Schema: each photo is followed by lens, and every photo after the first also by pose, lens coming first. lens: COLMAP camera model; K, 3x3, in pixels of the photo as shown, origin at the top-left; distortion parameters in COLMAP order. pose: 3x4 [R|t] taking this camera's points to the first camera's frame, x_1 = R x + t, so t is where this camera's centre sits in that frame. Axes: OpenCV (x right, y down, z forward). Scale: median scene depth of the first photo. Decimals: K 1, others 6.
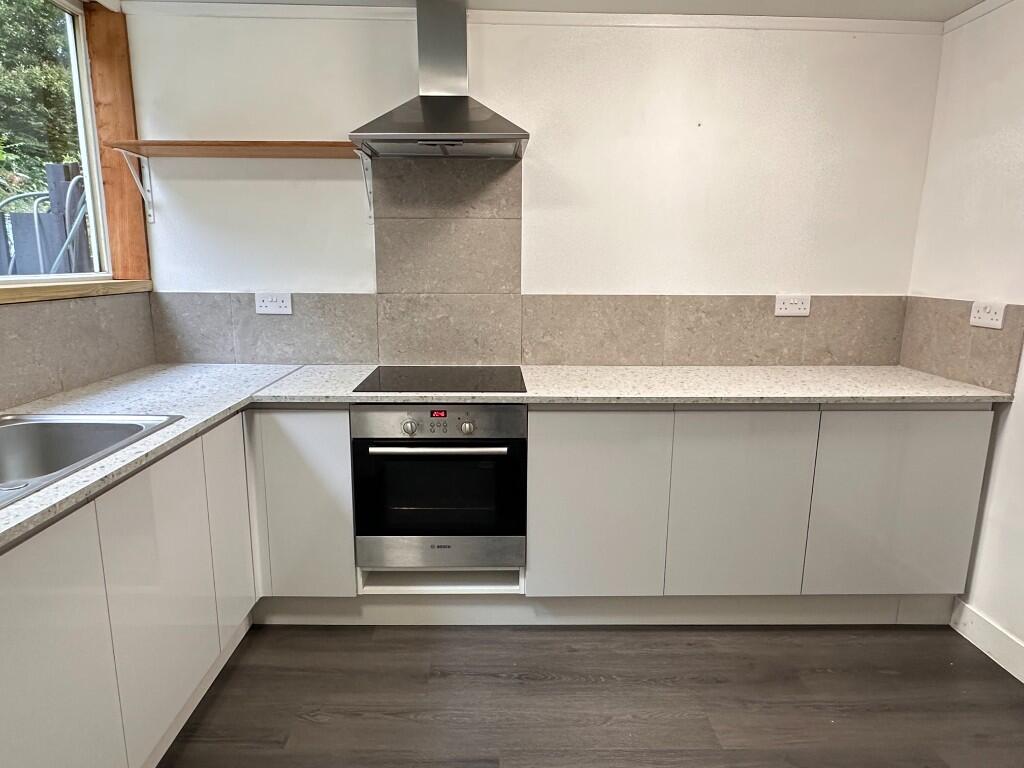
lens RADIAL K [[646.6, 0, 509.0], [0, 646.6, 390.7], [0, 0, 1]] dist [0.000182, -0.003599]
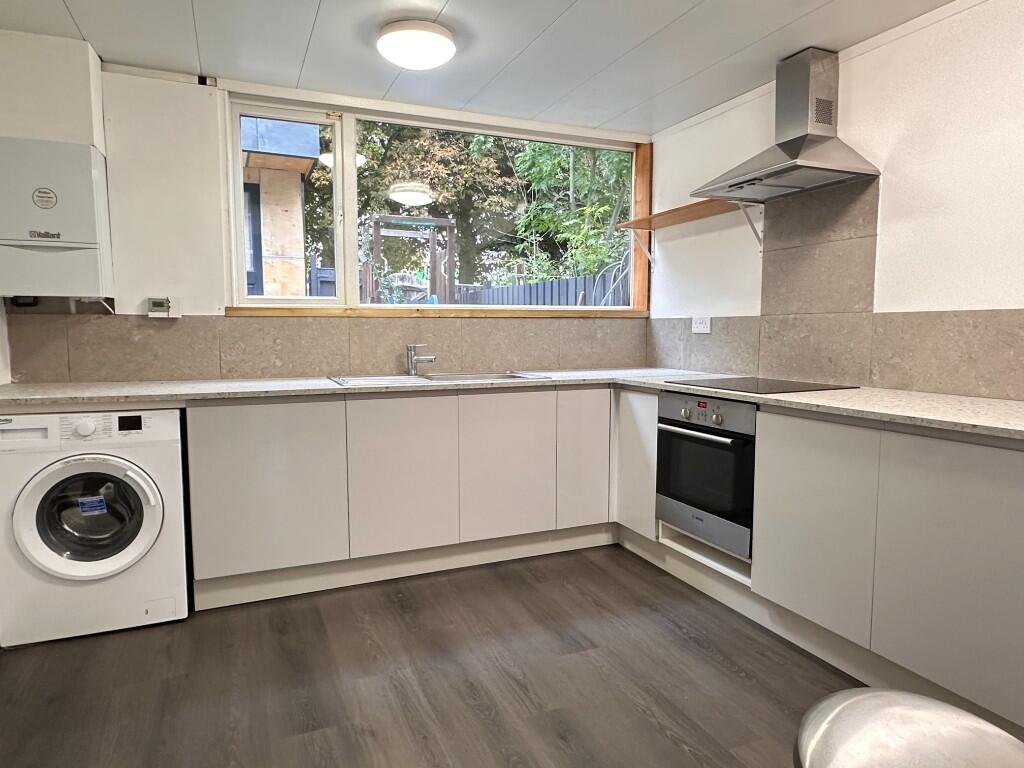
lens RADIAL K [[646.6, 0, 509.2], [0, 646.6, 382.0], [0, 0, 1]] dist [0.000182, -0.003599]
pose [[0.372814, 0.069583, -0.925293, 0.720493], [-0.175612, 0.984454, 0.003276, 0.043840], [0.911137, 0.161272, 0.379238, 0.164545]]
